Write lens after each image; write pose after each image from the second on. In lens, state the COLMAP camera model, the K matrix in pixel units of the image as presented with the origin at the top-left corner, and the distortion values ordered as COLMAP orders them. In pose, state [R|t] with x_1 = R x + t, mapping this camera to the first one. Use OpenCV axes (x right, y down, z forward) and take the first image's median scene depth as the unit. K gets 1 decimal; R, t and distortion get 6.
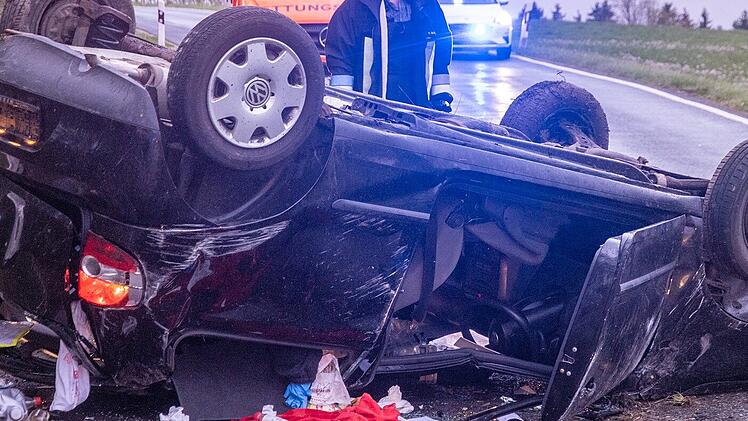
lens RADIAL K [[2840.6, 0, 374.0], [0, 2840.6, 210.5], [0, 0, 1]] dist [-0.090757, 0.109079]
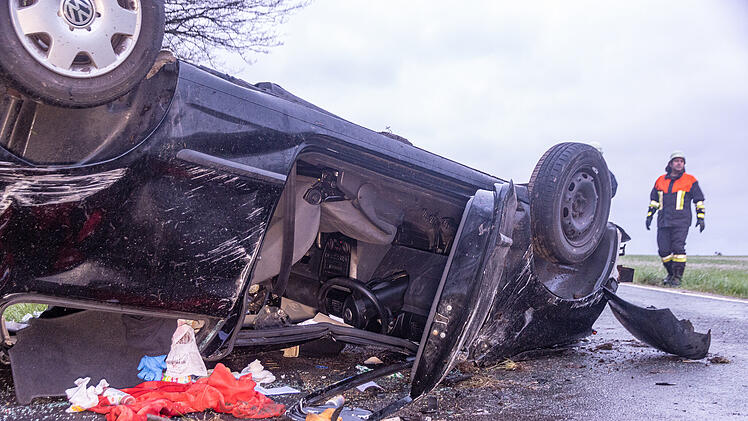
lens RADIAL K [[894.9, 0, 372.8], [0, 894.9, 257.6], [0, 0, 1]] dist [-0.009505, -0.003778]
pose [[0.995233, -0.010687, 0.096941, 0.019113], [0.016776, 0.997922, -0.062216, 0.048644], [-0.096075, 0.063546, 0.993344, 0.697980]]
